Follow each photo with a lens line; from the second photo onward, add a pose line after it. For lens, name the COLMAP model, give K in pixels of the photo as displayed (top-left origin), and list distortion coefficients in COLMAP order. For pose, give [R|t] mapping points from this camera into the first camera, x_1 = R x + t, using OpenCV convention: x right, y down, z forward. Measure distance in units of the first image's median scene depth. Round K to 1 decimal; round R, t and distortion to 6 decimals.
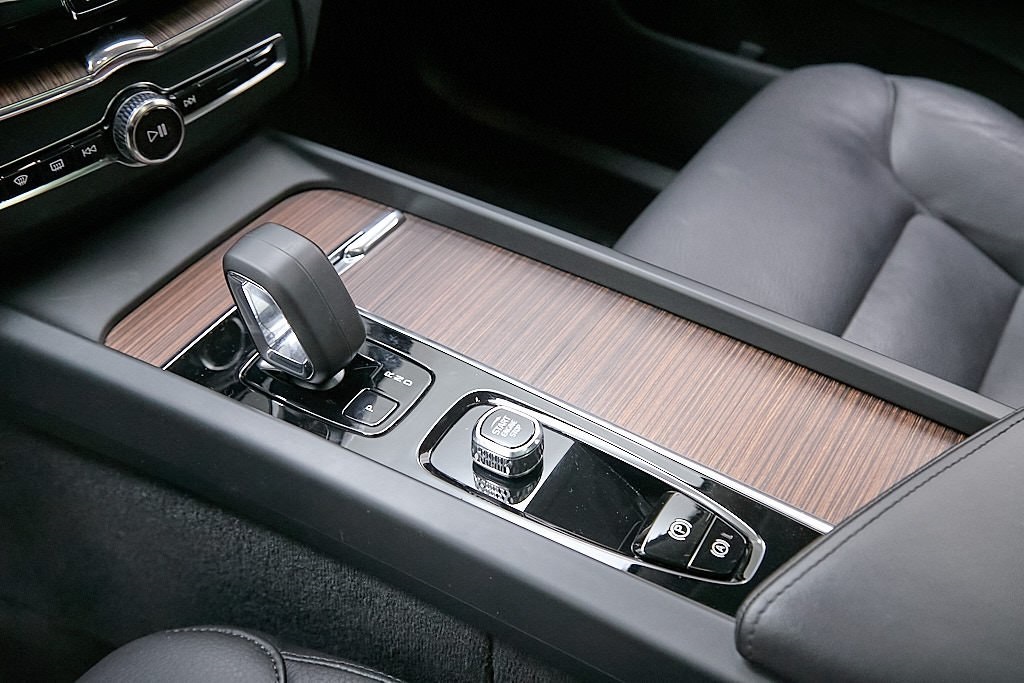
lens RADIAL K [[1027.3, 0, 506.5], [0, 1027.3, 352.9], [0, 0, 1]] dist [0.006529, 0.000000]
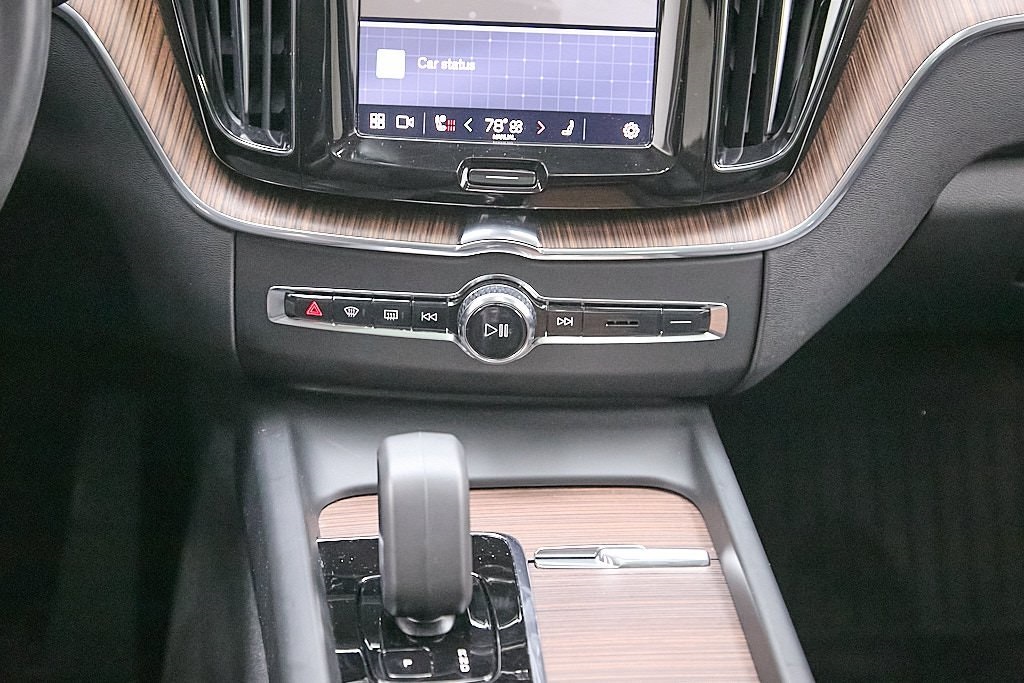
lens RADIAL K [[2315.9, 0, 510.8], [0, 2315.9, 337.7], [0, 0, 1]] dist [-0.081151, 0.000000]
pose [[0.605064, 0.366595, -0.706757, 1.086882], [-0.565067, 0.823085, -0.056827, -0.102632], [0.560889, 0.433749, 0.705170, -0.401670]]
